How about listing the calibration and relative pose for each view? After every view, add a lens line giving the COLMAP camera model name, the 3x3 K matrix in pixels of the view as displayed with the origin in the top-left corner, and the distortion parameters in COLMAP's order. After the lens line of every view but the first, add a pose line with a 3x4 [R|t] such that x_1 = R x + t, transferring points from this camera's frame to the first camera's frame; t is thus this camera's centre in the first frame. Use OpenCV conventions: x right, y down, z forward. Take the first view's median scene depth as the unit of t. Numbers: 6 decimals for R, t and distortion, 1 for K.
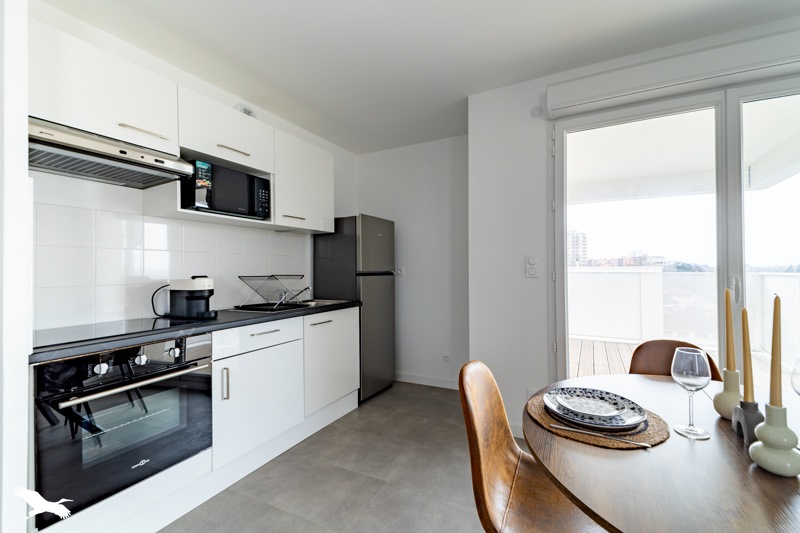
lens RADIAL K [[343.2, 0, 400.6], [0, 343.2, 267.4], [0, 0, 1]] dist [0.002282, 0.000086]
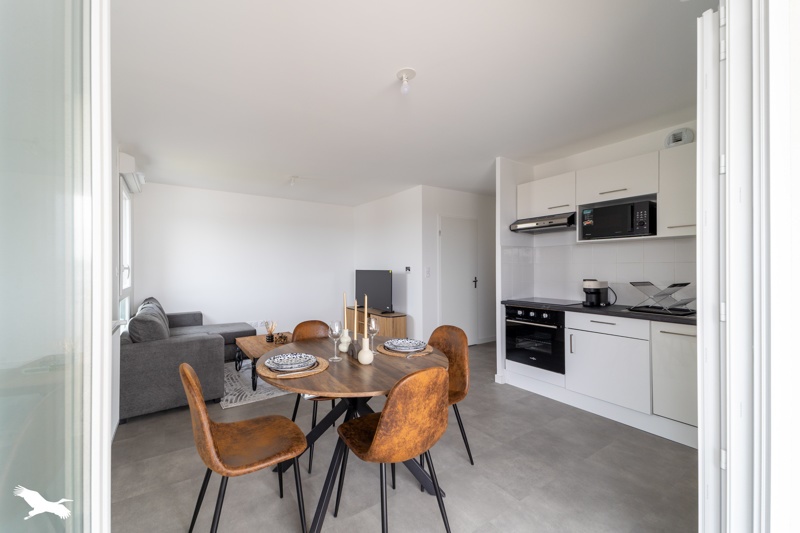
lens RADIAL K [[302.9, 0, 404.2], [0, 302.9, 264.8], [0, 0, 1]] dist [0.000198, -0.001253]
pose [[-0.435455, 0.007810, -0.900177, 1.106367], [0.014385, 0.999895, 0.001716, -0.060586], [0.900096, -0.012202, -0.435522, 0.840121]]
